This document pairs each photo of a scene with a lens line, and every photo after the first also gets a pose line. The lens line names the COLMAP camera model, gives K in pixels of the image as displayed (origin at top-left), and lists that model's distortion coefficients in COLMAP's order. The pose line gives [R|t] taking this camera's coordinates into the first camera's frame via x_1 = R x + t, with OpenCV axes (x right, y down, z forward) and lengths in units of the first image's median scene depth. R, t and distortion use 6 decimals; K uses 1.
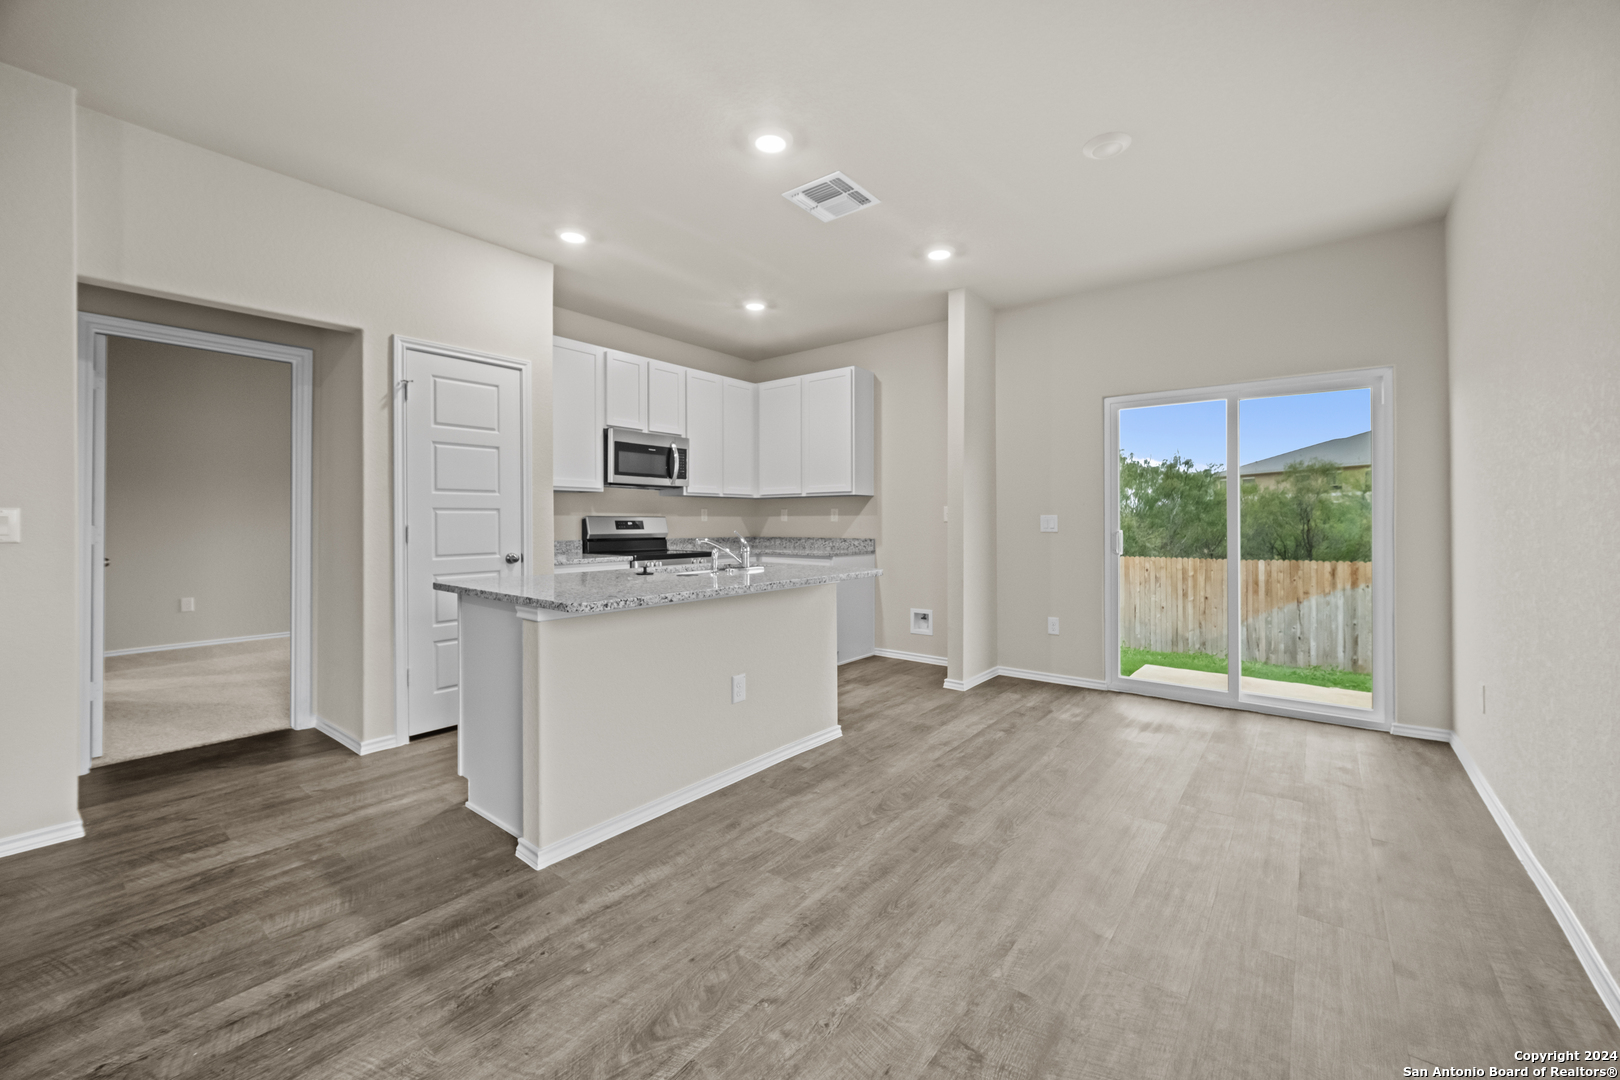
lens RADIAL K [[644.5, 0, 819.4], [0, 644.5, 518.7], [0, 0, 1]] dist [-0.002610, 0.000009]
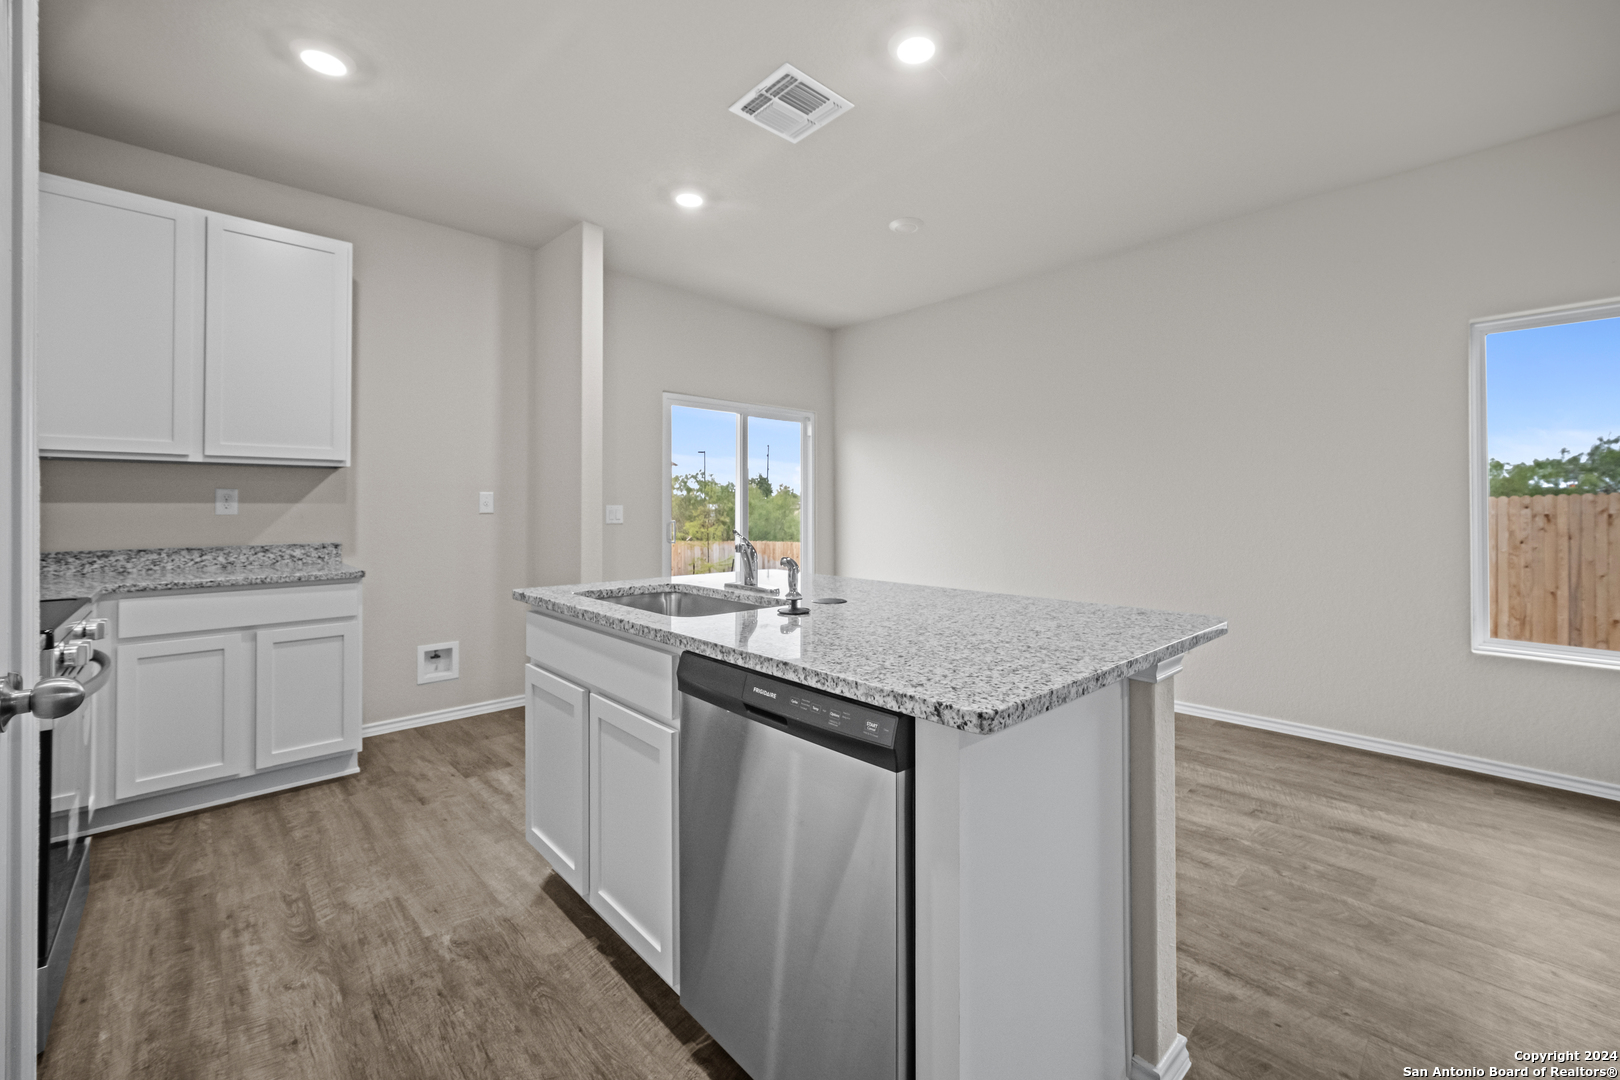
lens RADIAL K [[648.3, 0, 814.3], [0, 648.3, 499.9], [0, 0, 1]] dist [-0.000738, 0.000126]
pose [[0.150309, 0.015022, 0.988525, -0.708795], [-0.002667, 0.999887, -0.014790, -0.001438], [-0.988635, -0.000413, 0.150332, 0.792937]]
